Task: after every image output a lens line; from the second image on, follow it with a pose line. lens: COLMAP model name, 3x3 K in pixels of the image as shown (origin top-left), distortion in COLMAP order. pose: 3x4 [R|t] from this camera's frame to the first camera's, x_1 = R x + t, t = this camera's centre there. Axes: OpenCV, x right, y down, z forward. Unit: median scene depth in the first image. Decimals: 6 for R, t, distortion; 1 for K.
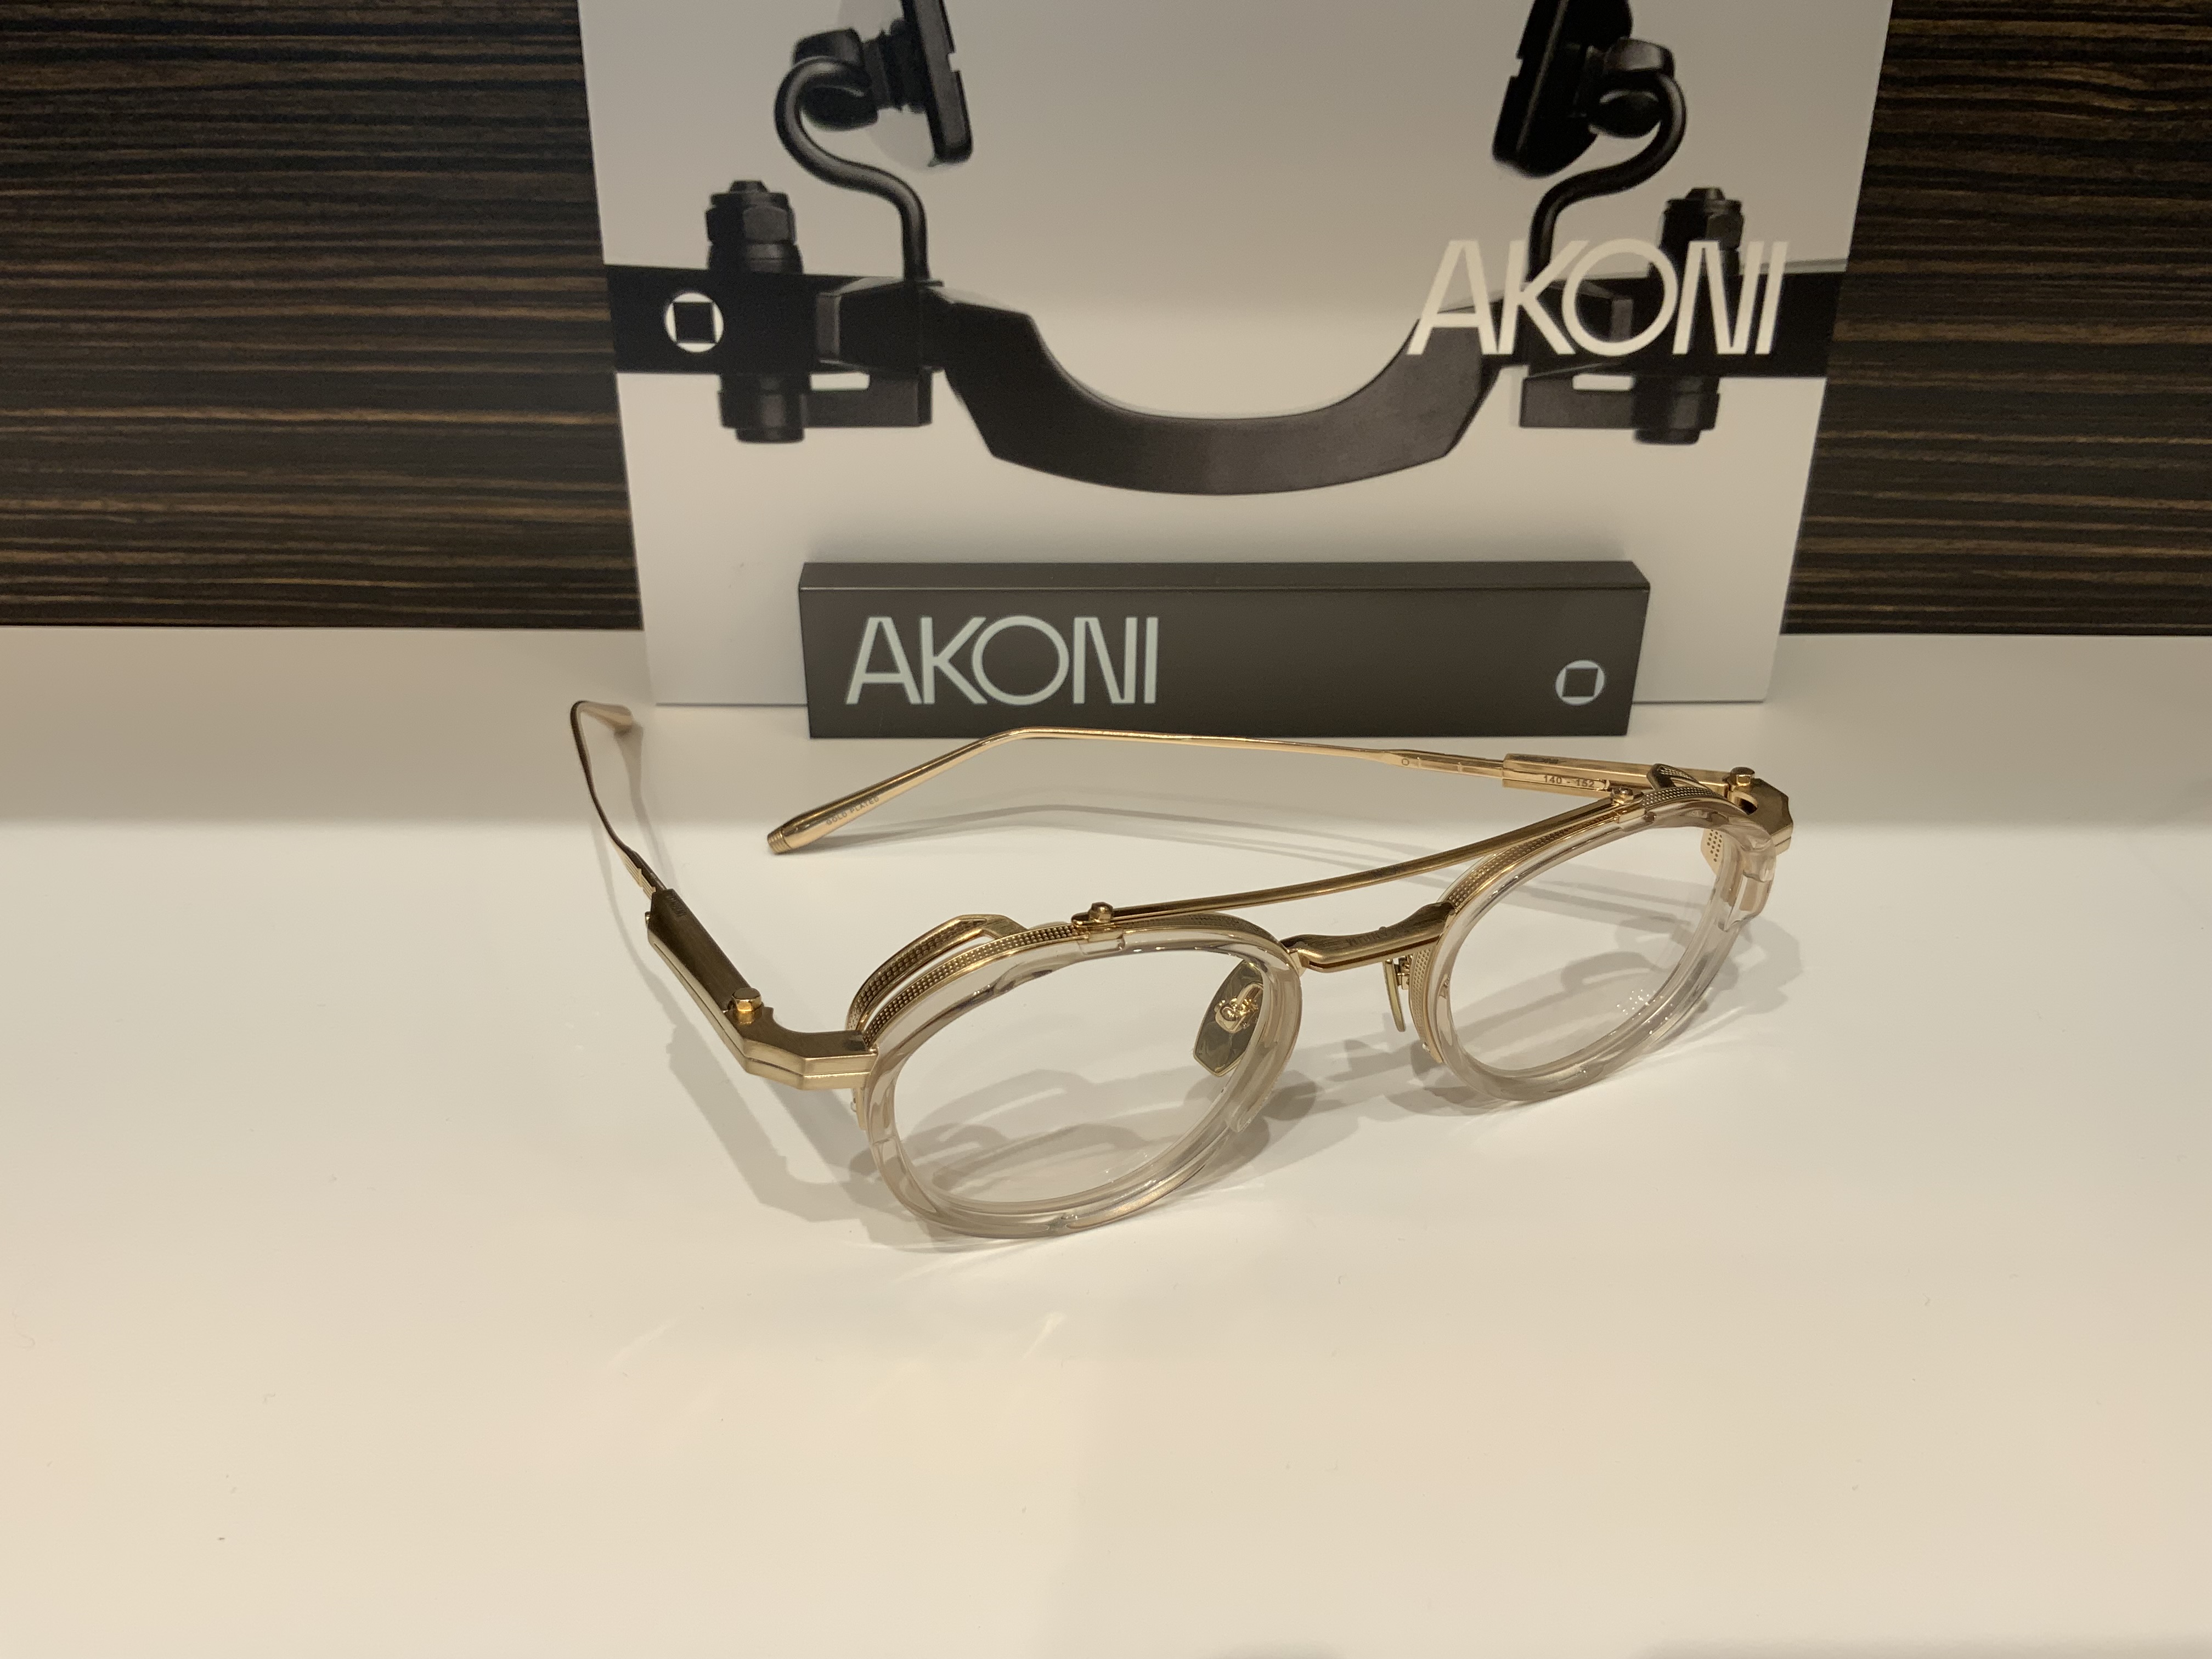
lens RADIAL K [[1862.4, 0, 1086.8], [0, 1862.4, 838.3], [0, 0, 1]] dist [0.048392, -0.128503]
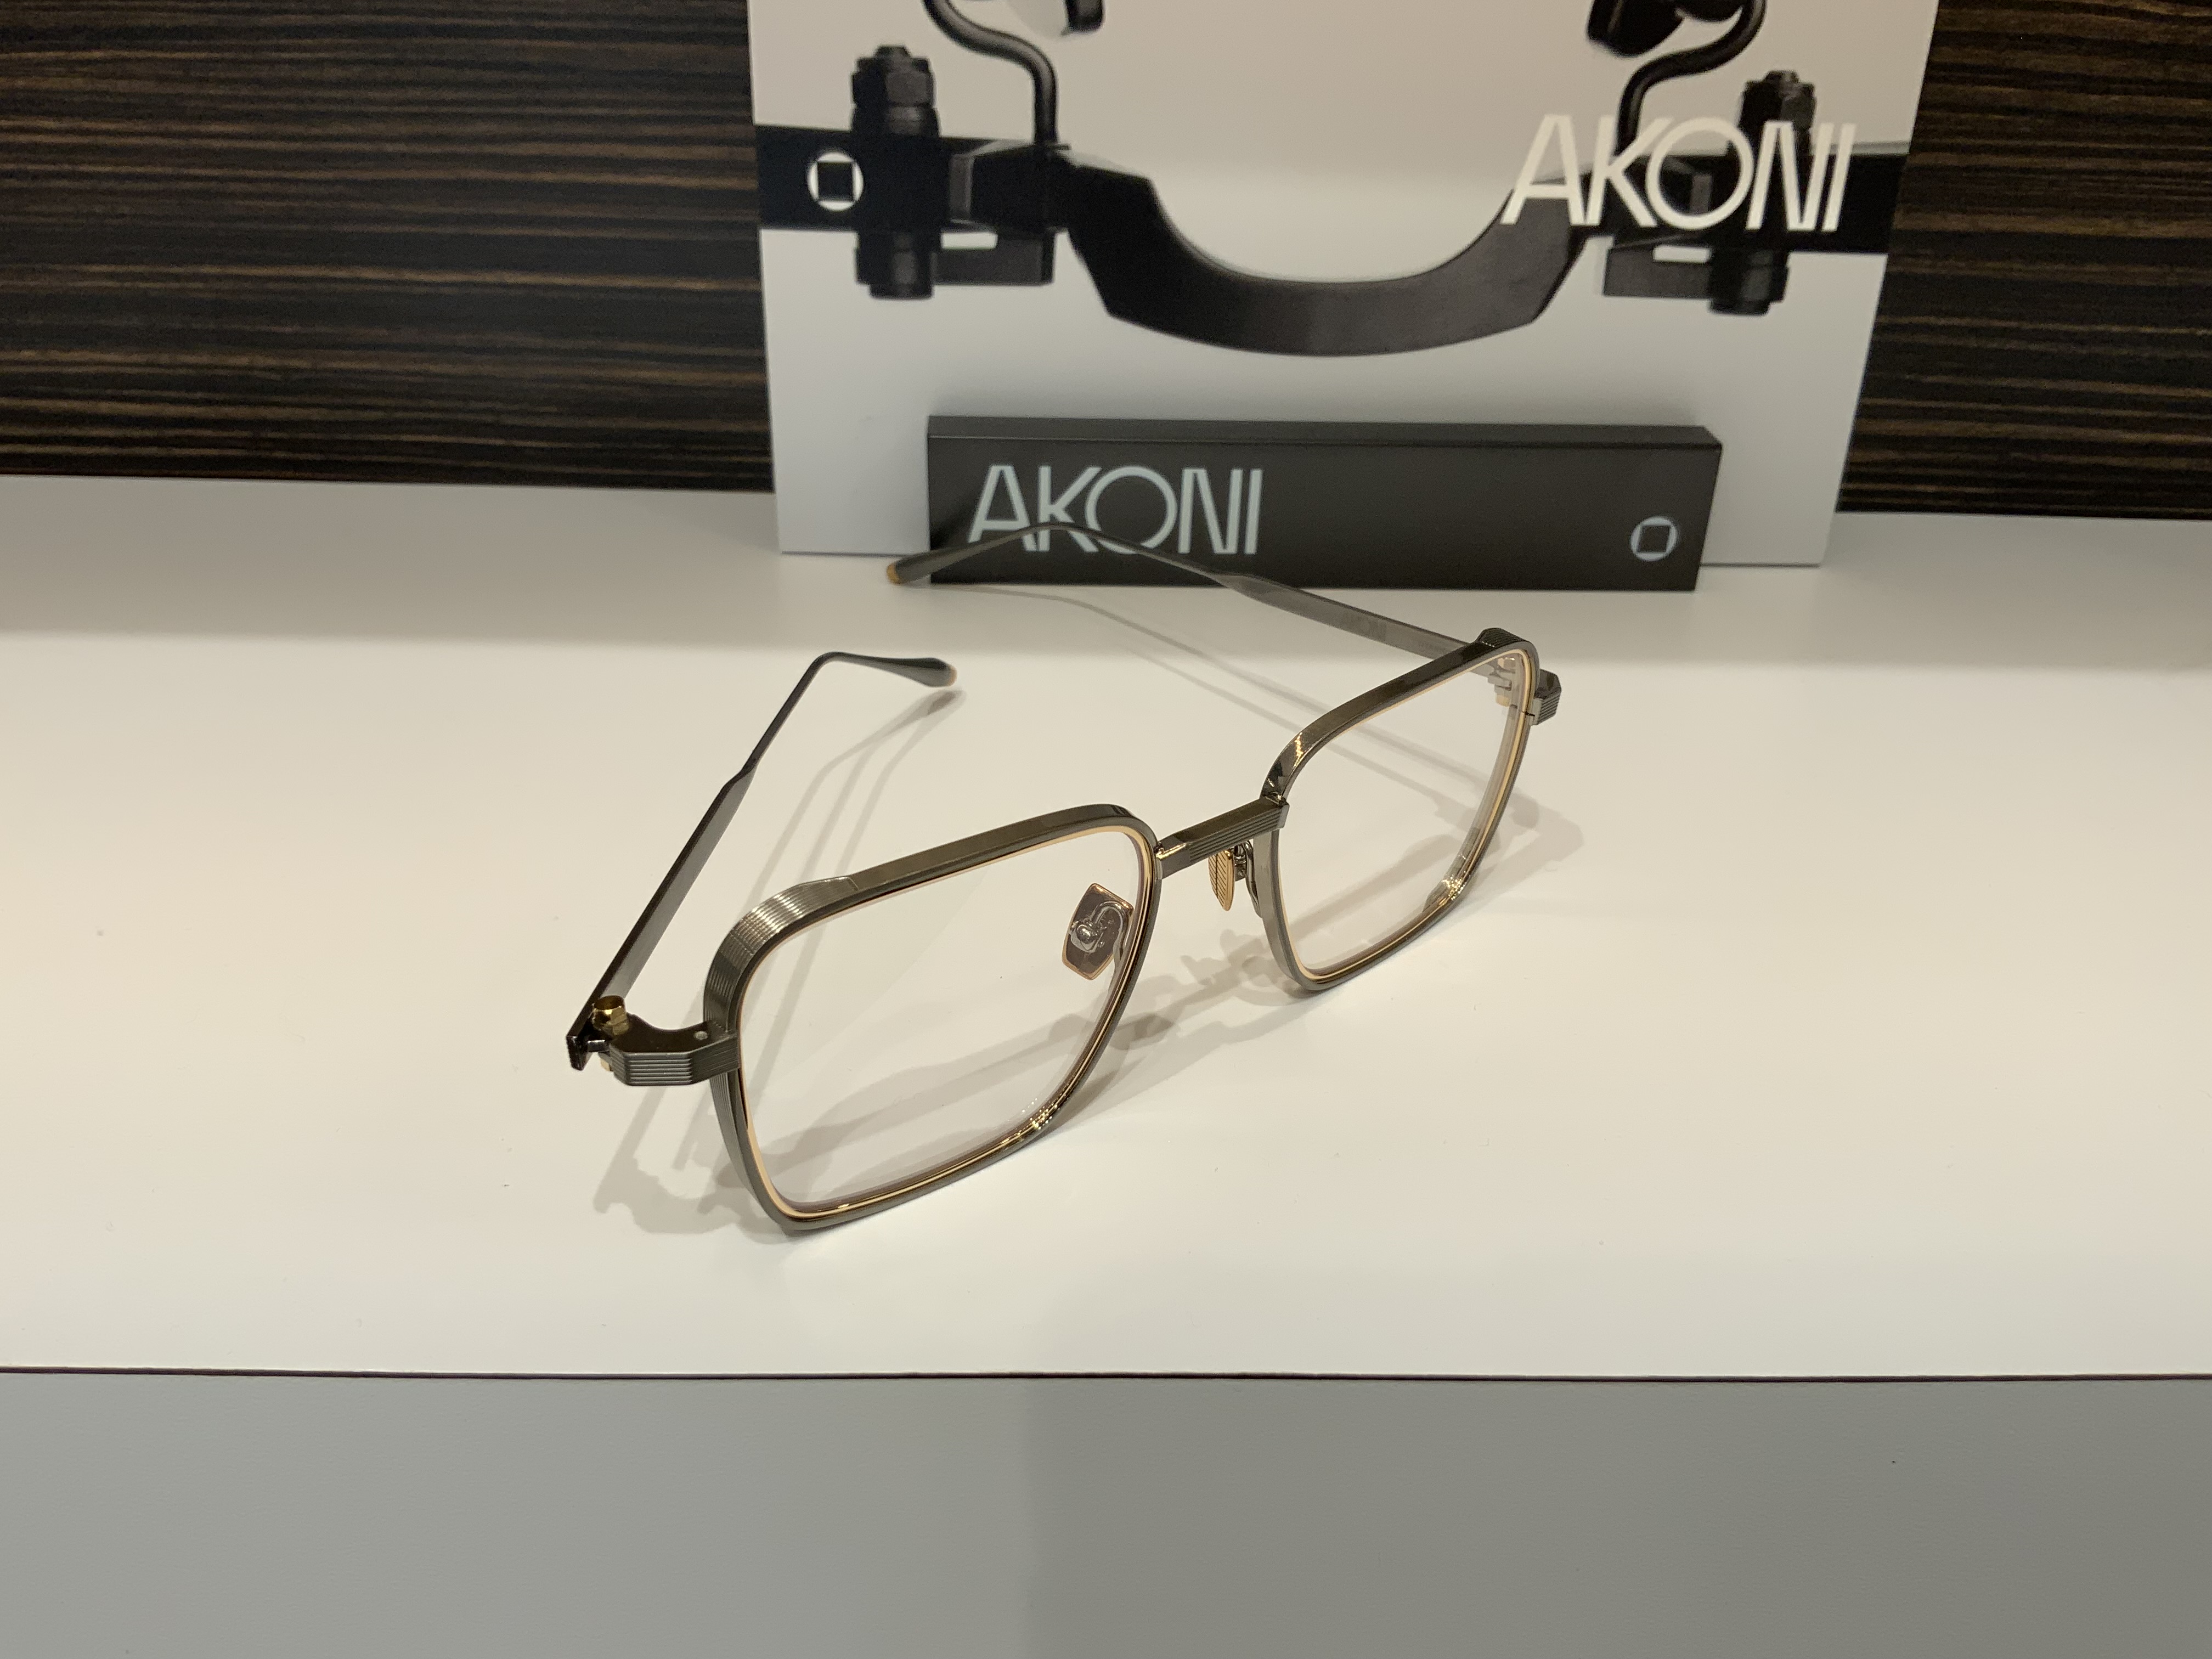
lens RADIAL K [[1862.4, 0, 1086.6], [0, 1862.4, 835.5], [0, 0, 1]] dist [0.048392, -0.128503]
pose [[0.999868, 0.011926, 0.010997, -0.070930], [-0.012028, 0.999884, 0.009320, 0.081443], [-0.010884, -0.009451, 0.999896, -0.068082]]
